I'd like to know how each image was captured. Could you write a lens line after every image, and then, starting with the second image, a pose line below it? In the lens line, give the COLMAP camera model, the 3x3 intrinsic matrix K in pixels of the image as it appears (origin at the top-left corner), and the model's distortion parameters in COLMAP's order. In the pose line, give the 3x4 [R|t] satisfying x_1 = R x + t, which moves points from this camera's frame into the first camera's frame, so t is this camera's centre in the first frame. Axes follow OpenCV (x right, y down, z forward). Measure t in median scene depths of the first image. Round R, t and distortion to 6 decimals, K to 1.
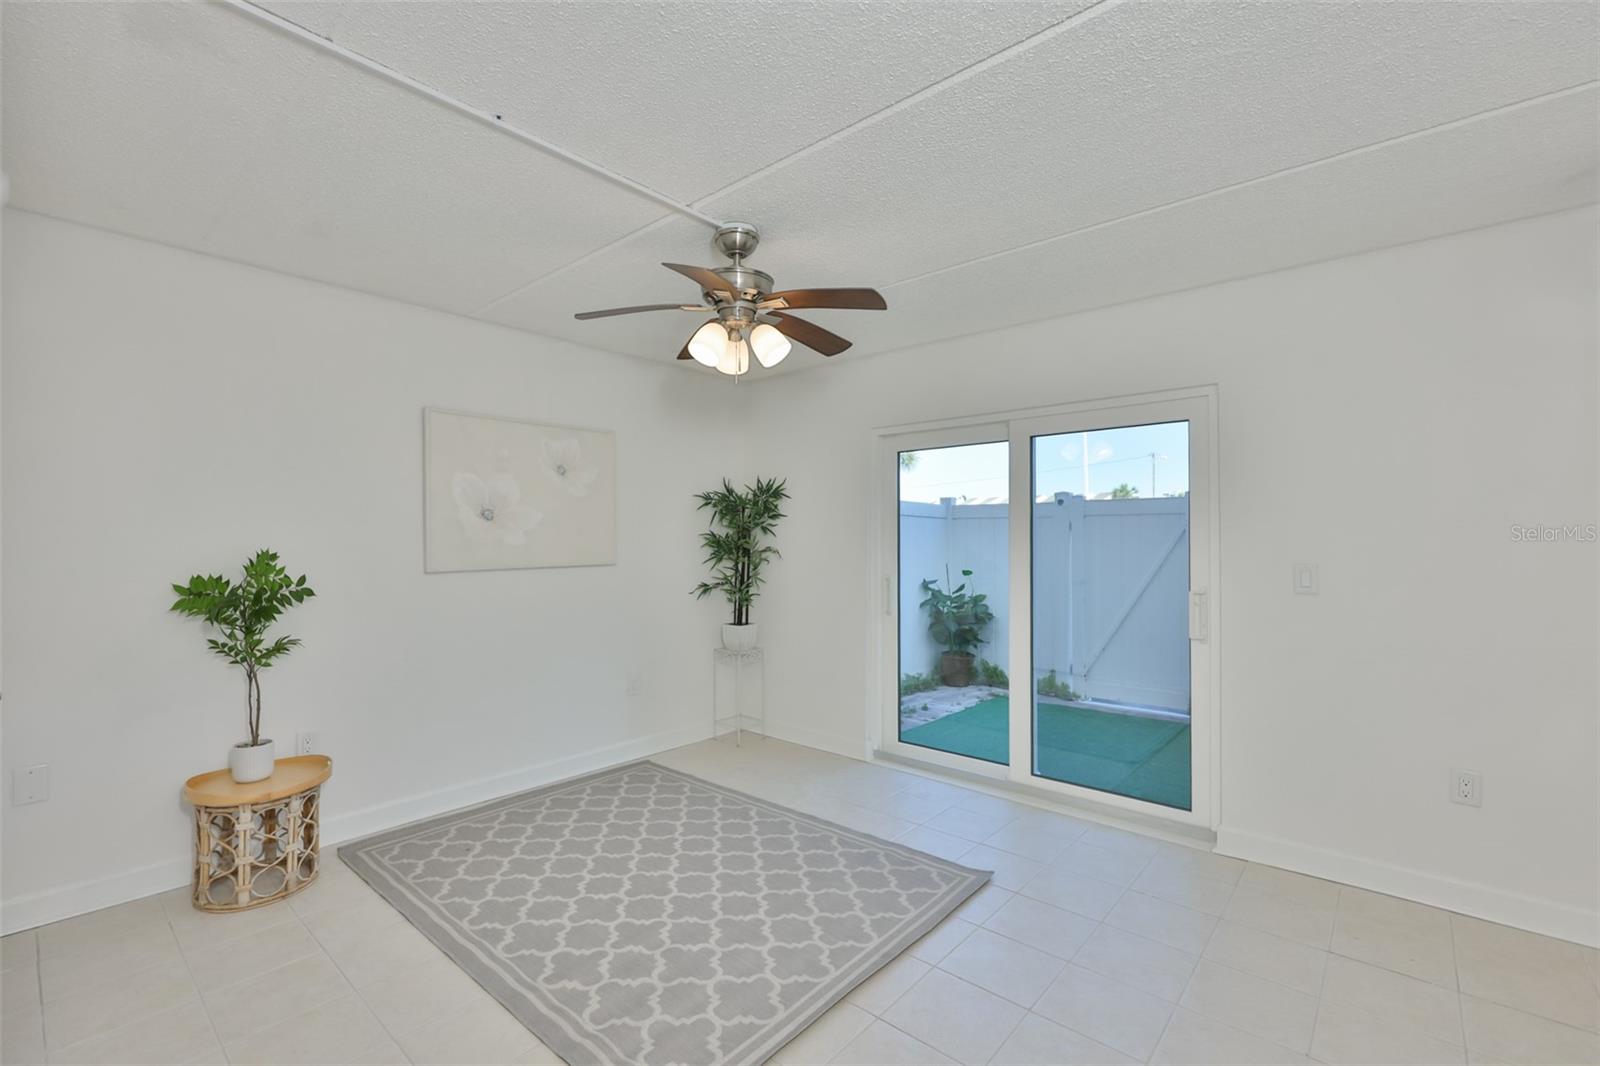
lens RADIAL K [[708.9, 0, 815.2], [0, 708.9, 536.5], [0, 0, 1]] dist [0.000101, 0.000489]
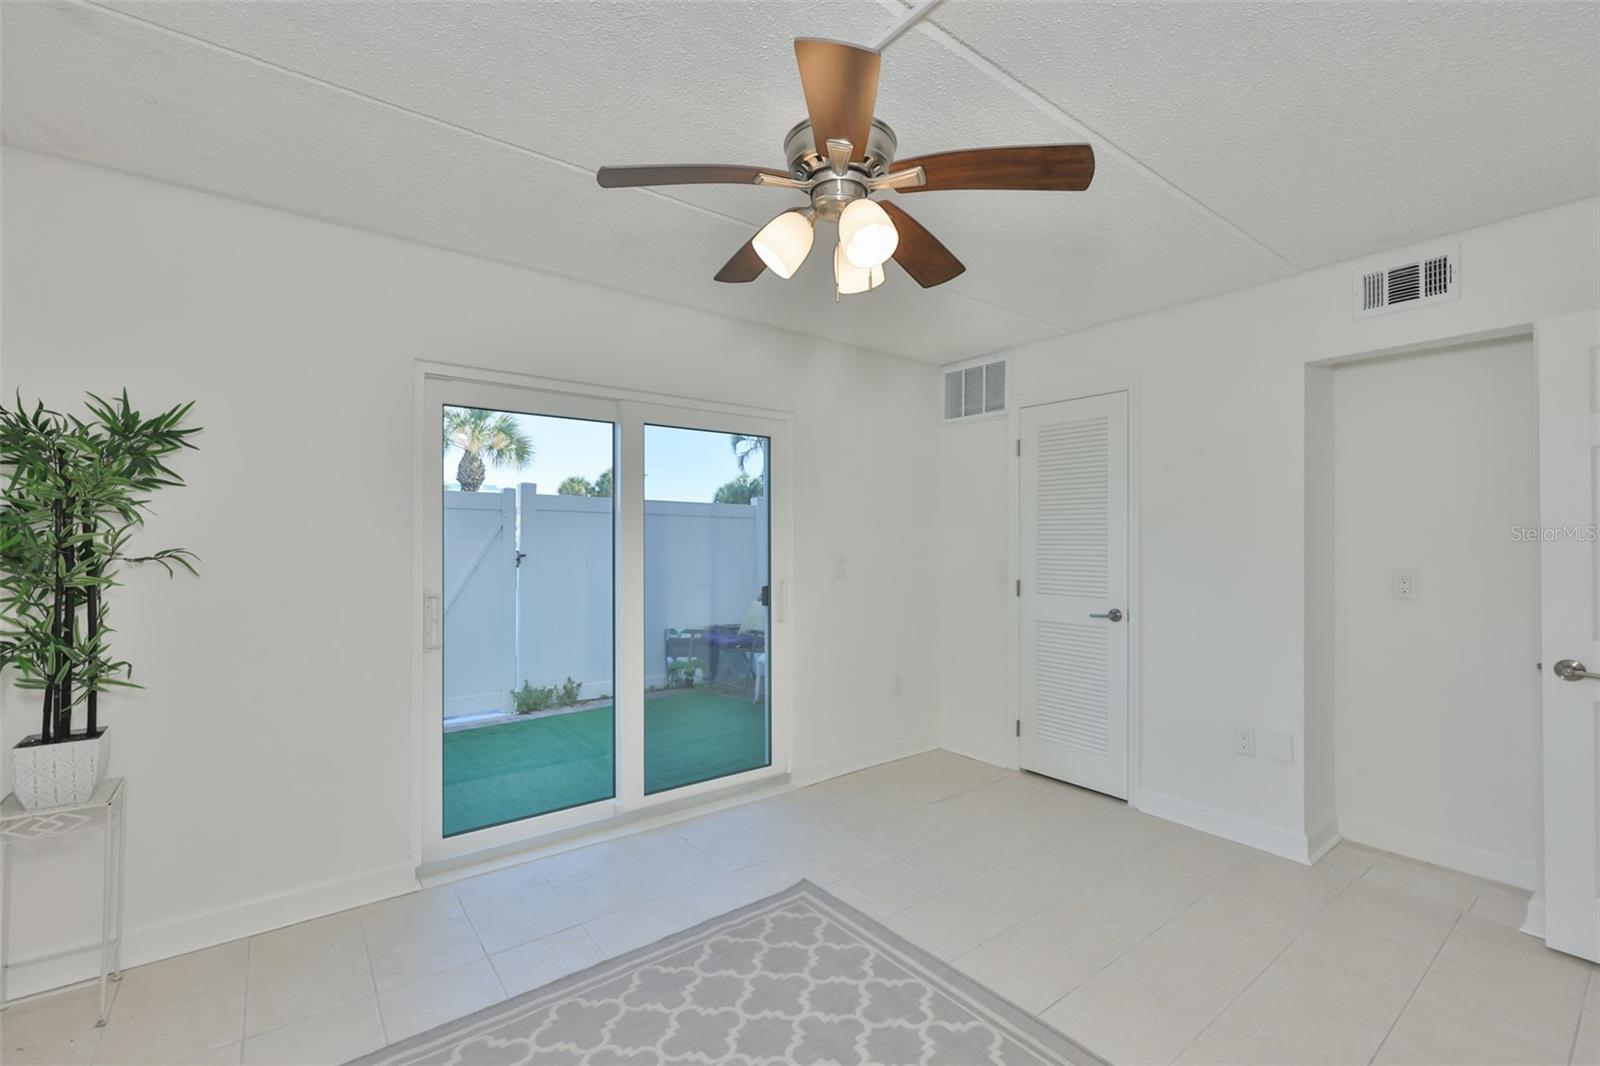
lens RADIAL K [[677.7, 0, 806.1], [0, 677.7, 535.7], [0, 0, 1]] dist [-0.000387, 0.000021]
pose [[0.204553, 0.009430, 0.978810, -0.492647], [-0.006137, 0.999946, -0.008351, 0.008956], [-0.978836, -0.004298, 0.204600, 0.604724]]
